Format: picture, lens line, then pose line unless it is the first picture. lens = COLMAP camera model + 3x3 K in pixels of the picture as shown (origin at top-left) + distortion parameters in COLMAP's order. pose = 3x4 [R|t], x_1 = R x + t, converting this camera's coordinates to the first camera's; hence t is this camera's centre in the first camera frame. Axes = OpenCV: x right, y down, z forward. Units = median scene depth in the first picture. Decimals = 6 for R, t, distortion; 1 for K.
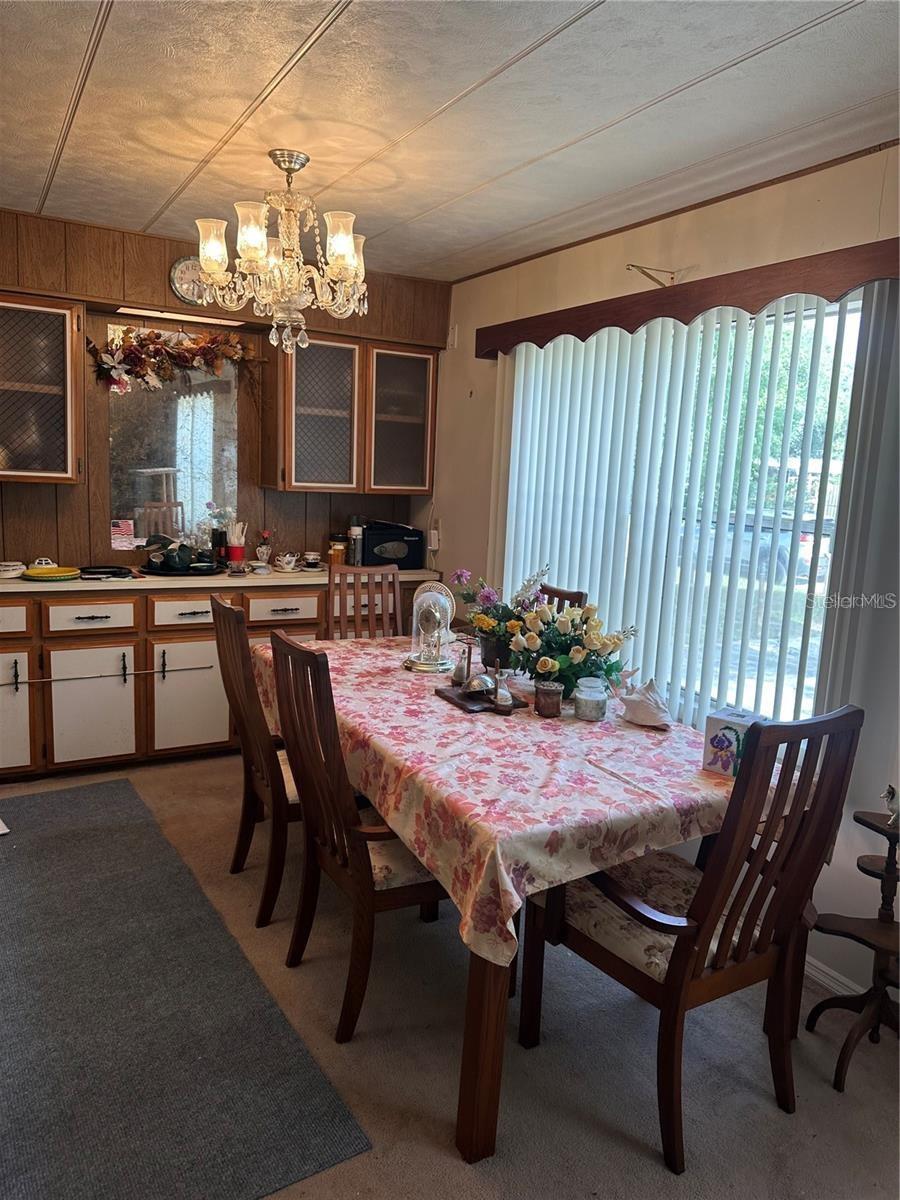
lens RADIAL K [[822.0, 0, 450.0], [0, 822.0, 600.0], [0, 0, 1]] dist [0.071135, -0.121312]
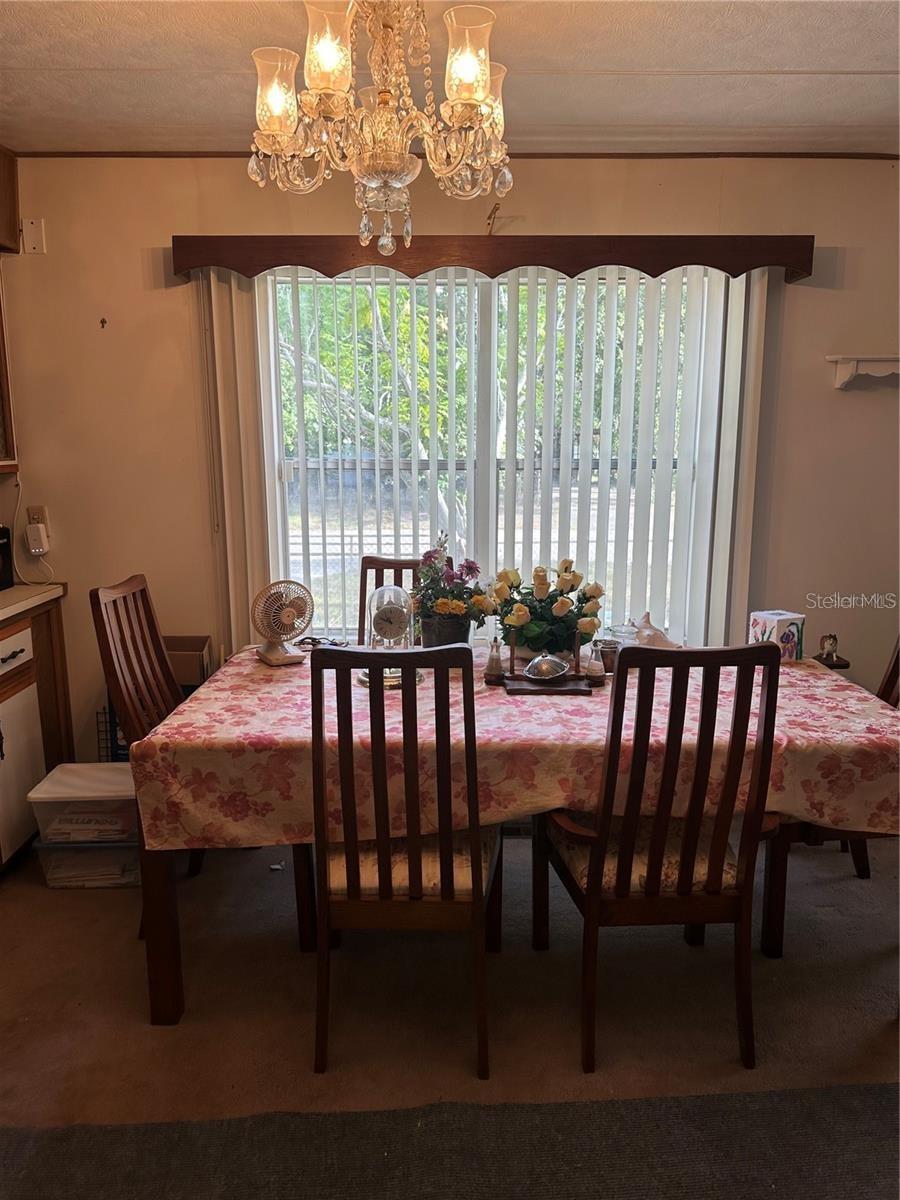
lens RADIAL K [[822.0, 0, 450.0], [0, 822.0, 600.0], [0, 0, 1]] dist [0.071135, -0.121312]
pose [[0.491544, -0.207952, 0.845660, -0.750377], [0.165660, 0.975668, 0.143630, -0.112291], [-0.854951, 0.069491, 0.514033, 0.625165]]
